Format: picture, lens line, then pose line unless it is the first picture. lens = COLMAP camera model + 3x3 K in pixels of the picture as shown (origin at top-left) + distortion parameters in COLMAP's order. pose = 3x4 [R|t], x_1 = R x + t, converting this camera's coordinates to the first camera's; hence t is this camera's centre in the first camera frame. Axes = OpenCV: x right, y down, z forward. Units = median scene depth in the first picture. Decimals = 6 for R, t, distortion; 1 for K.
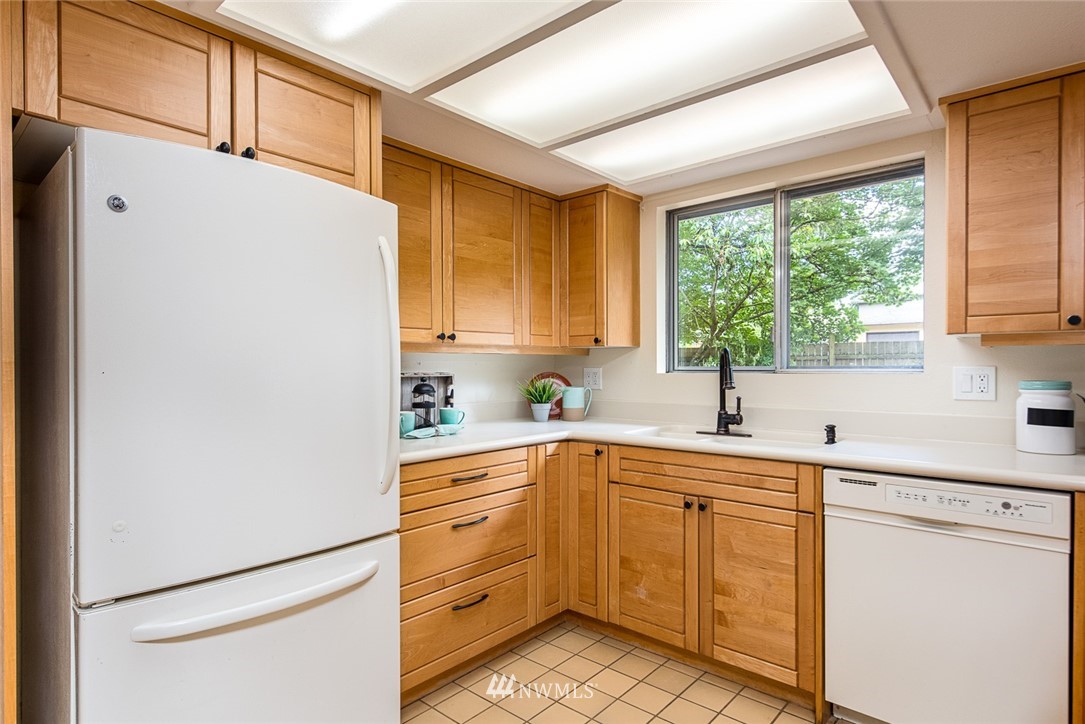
lens RADIAL K [[574.8, 0, 545.1], [0, 574.8, 369.5], [0, 0, 1]] dist [-0.017749, 0.001278]
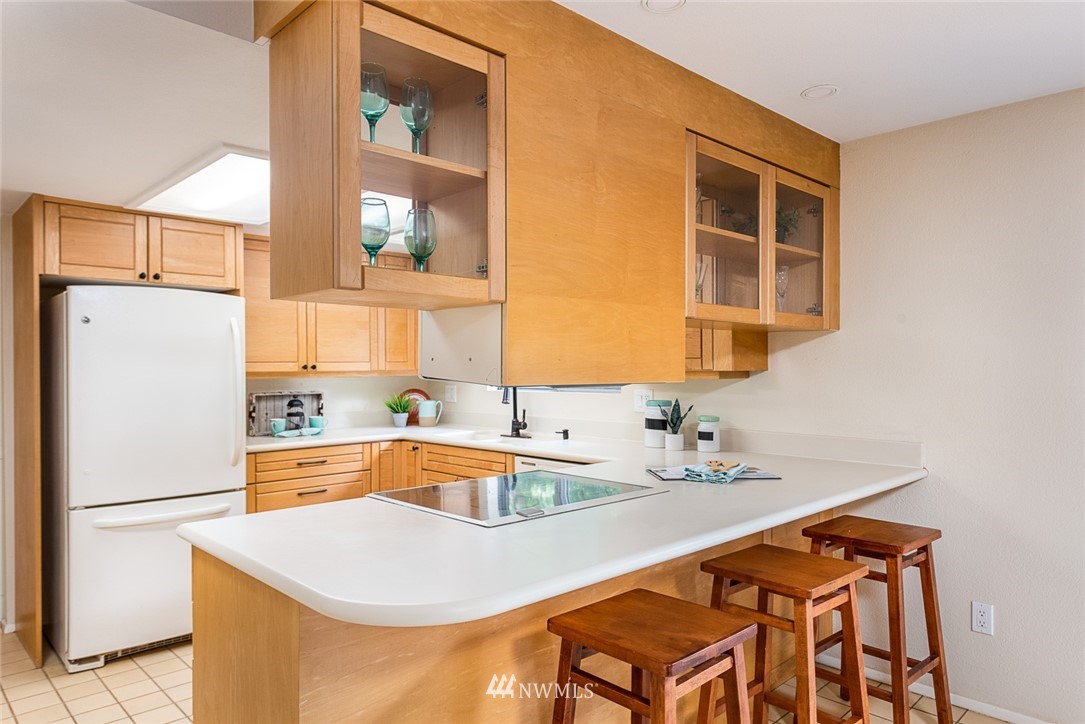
lens RADIAL K [[698.7, 0, 544.1], [0, 698.7, 365.8], [0, 0, 1]] dist [-0.012825, -0.003075]
pose [[0.996545, -0.003074, -0.082999, 0.552890], [0.002511, 0.999973, -0.006885, -0.045897], [0.083018, 0.006653, 0.996526, -0.684054]]
